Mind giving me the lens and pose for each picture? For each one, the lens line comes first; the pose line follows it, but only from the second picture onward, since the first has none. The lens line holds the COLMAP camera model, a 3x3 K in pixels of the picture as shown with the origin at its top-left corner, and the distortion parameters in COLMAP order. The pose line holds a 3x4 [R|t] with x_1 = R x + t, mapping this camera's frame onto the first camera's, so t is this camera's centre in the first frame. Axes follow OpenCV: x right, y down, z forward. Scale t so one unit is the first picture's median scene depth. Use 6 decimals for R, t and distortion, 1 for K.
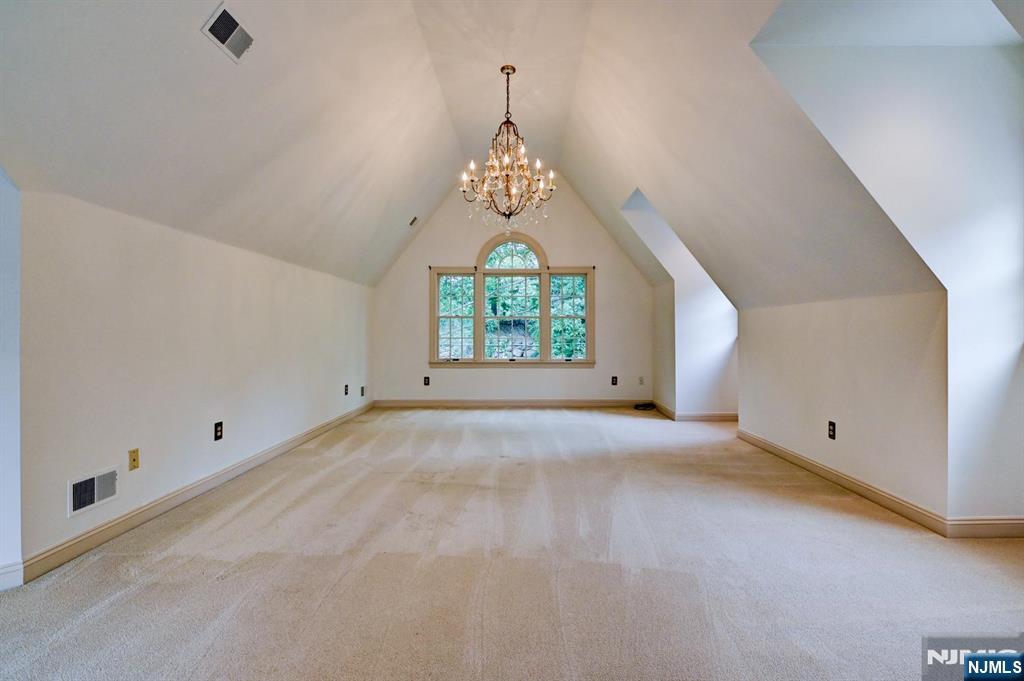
lens RADIAL K [[450.0, 0, 516.5], [0, 450.0, 336.6], [0, 0, 1]] dist [-0.004797, -0.000752]
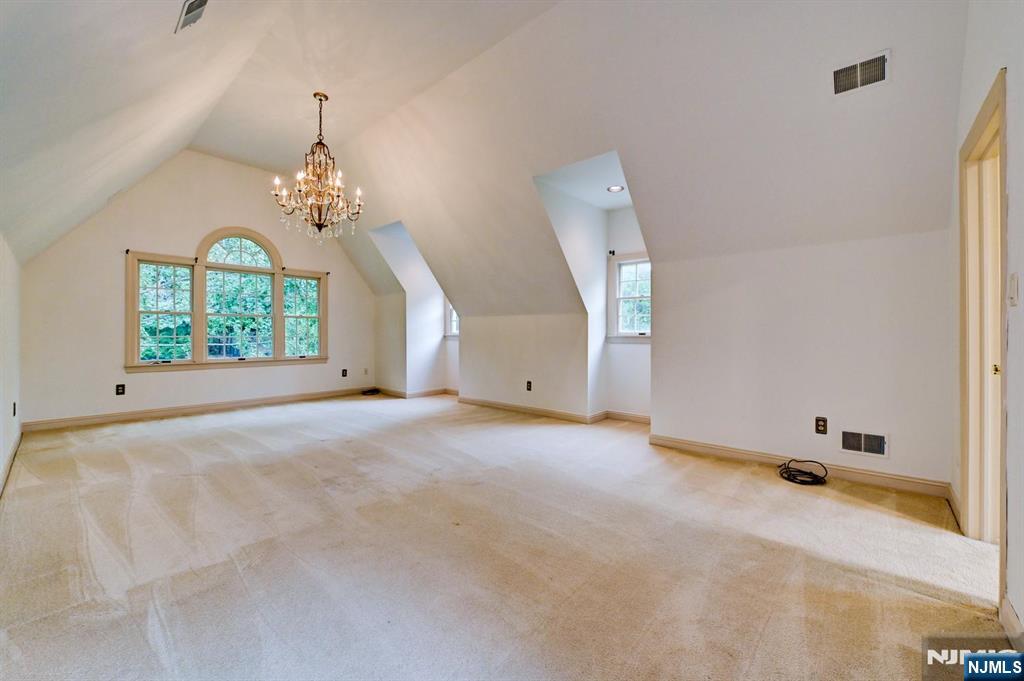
lens RADIAL K [[406.1, 0, 515.6], [0, 406.1, 340.9], [0, 0, 1]] dist [-0.002378, -0.000684]
pose [[0.661680, -0.012608, 0.749680, -0.304862], [0.001529, 0.999879, 0.015467, 0.000163], [-0.749785, -0.009088, 0.661620, -0.025467]]
